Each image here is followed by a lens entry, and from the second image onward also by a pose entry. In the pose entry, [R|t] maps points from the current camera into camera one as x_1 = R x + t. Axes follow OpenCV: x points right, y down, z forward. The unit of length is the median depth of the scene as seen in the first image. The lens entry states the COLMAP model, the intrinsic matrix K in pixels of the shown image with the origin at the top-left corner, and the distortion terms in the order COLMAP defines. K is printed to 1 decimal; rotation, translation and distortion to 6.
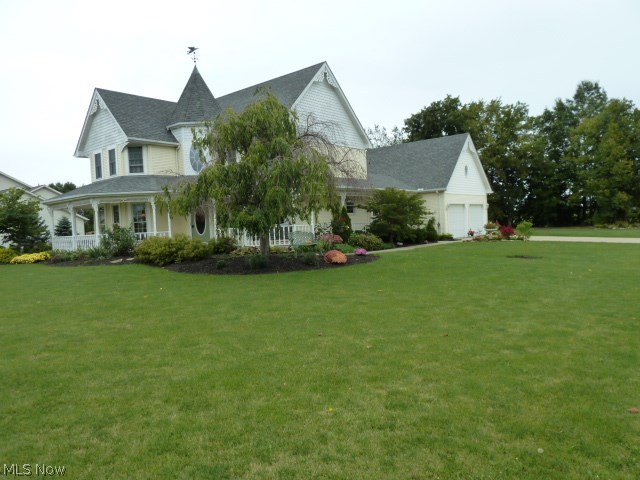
lens RADIAL K [[472.5, 0, 319.6], [0, 472.5, 240.2], [0, 0, 1]] dist [-0.031594, -0.002665]
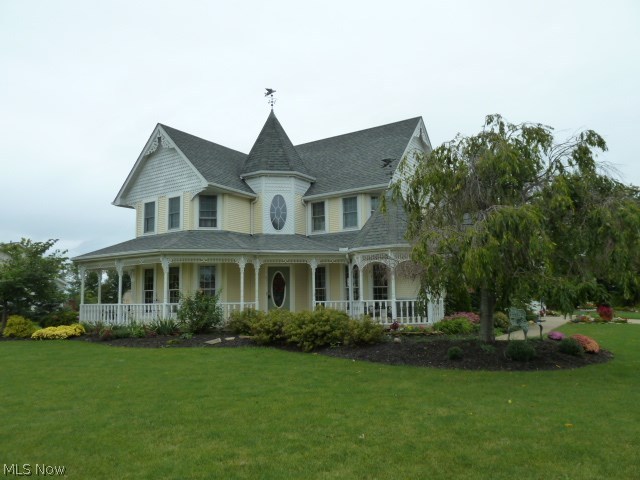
lens RADIAL K [[472.5, 0, 320.3], [0, 472.5, 242.5], [0, 0, 1]] dist [-0.031594, -0.002665]
pose [[0.992456, 0.044636, 0.114184, -0.287963], [-0.026372, 0.987289, -0.156733, 0.003115], [-0.119729, 0.152540, 0.981018, 0.192029]]
